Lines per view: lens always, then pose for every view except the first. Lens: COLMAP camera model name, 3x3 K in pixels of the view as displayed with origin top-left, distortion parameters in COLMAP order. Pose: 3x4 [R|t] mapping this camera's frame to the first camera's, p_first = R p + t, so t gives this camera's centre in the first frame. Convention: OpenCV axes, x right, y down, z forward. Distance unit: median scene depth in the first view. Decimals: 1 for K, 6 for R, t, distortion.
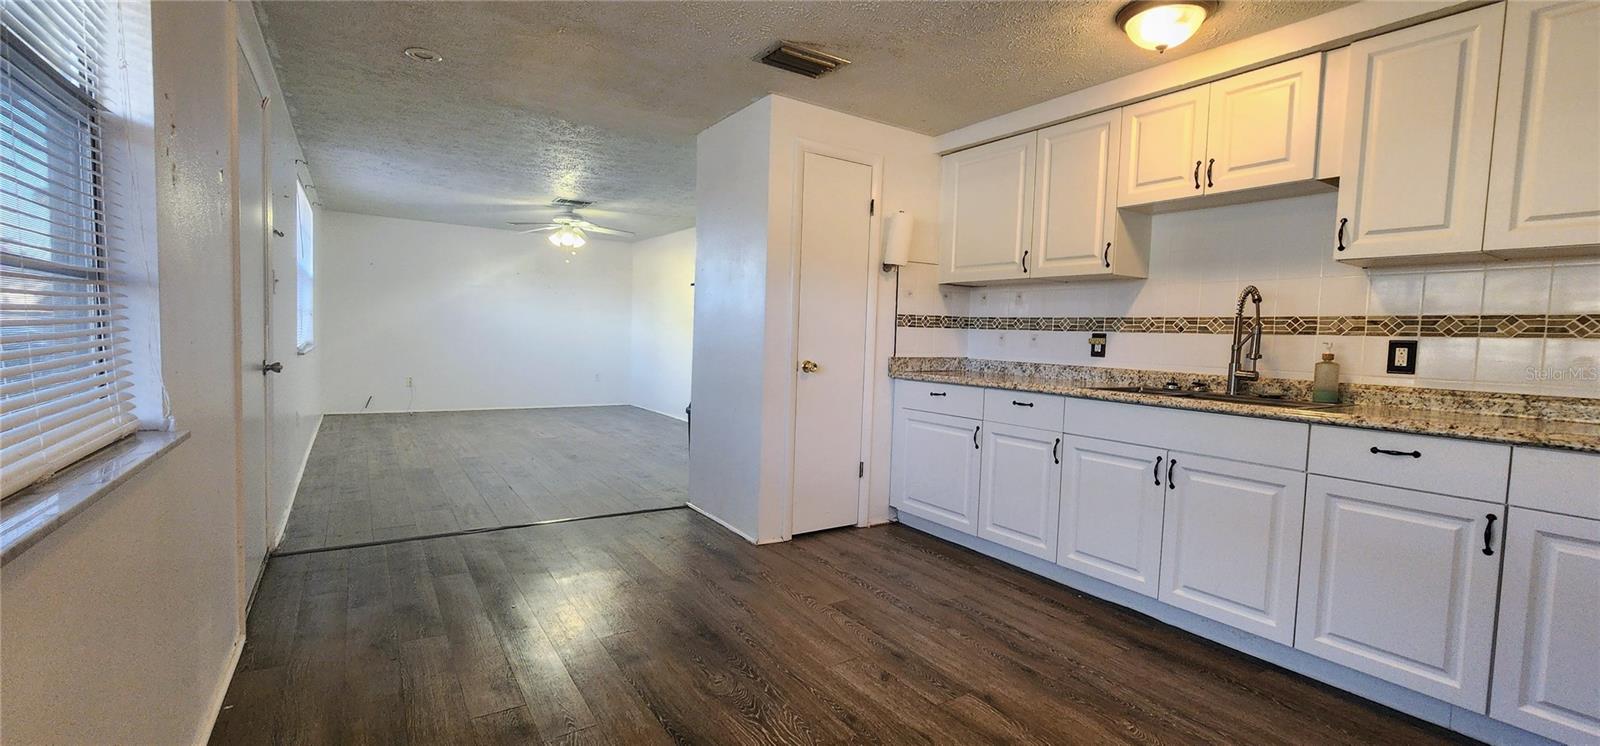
lens RADIAL K [[661.2, 0, 800.0], [0, 661.2, 373.0], [0, 0, 1]] dist [0.000393, 0.000044]
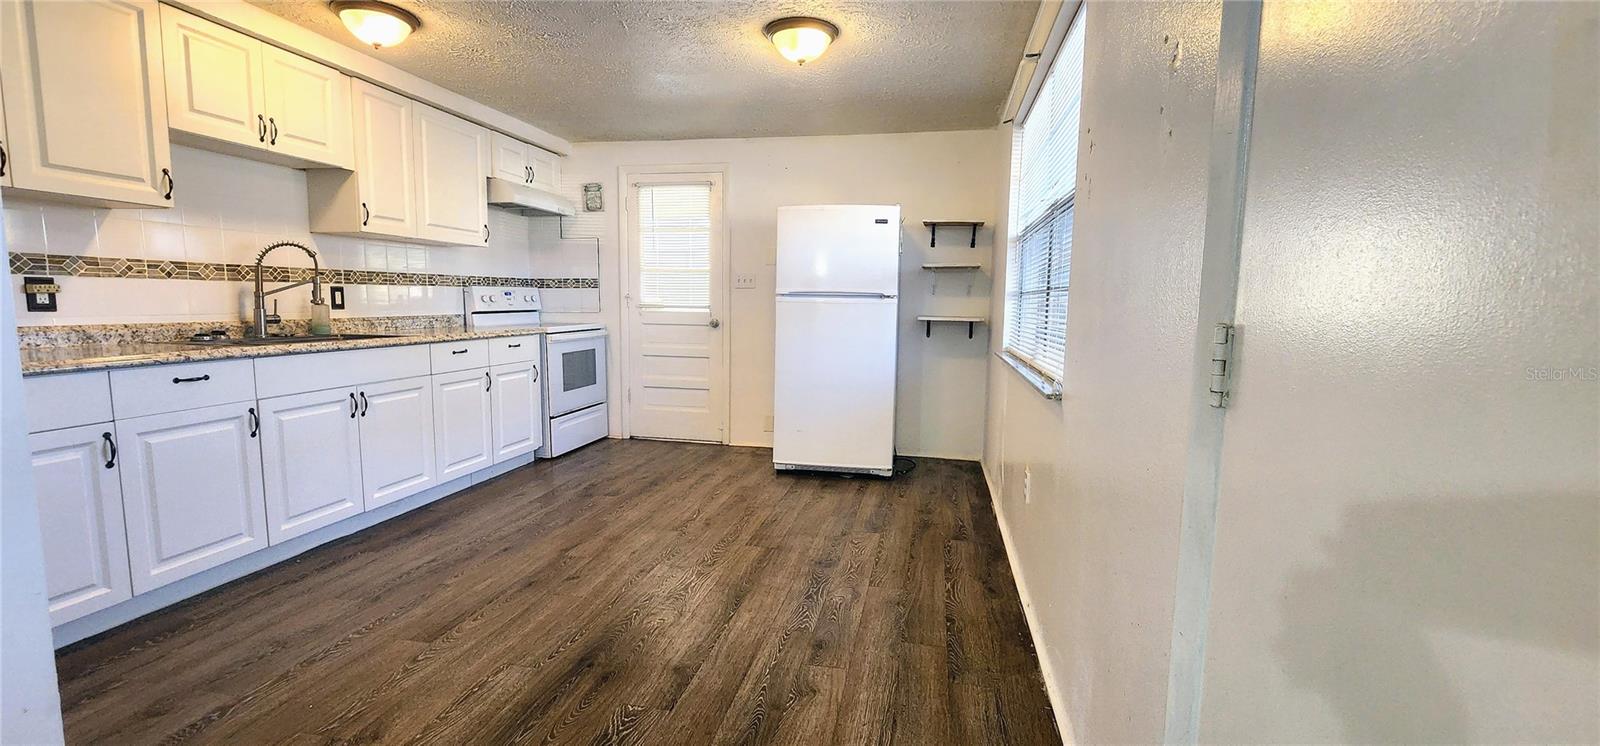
lens RADIAL K [[661.2, 0, 800.0], [0, 661.2, 373.0], [0, 0, 1]] dist [0.000393, 0.000044]
pose [[-0.706312, -0.118924, 0.697840, -0.743692], [0.004951, 0.984934, 0.172861, -0.094758], [-0.707884, 0.125549, -0.695082, 1.144920]]
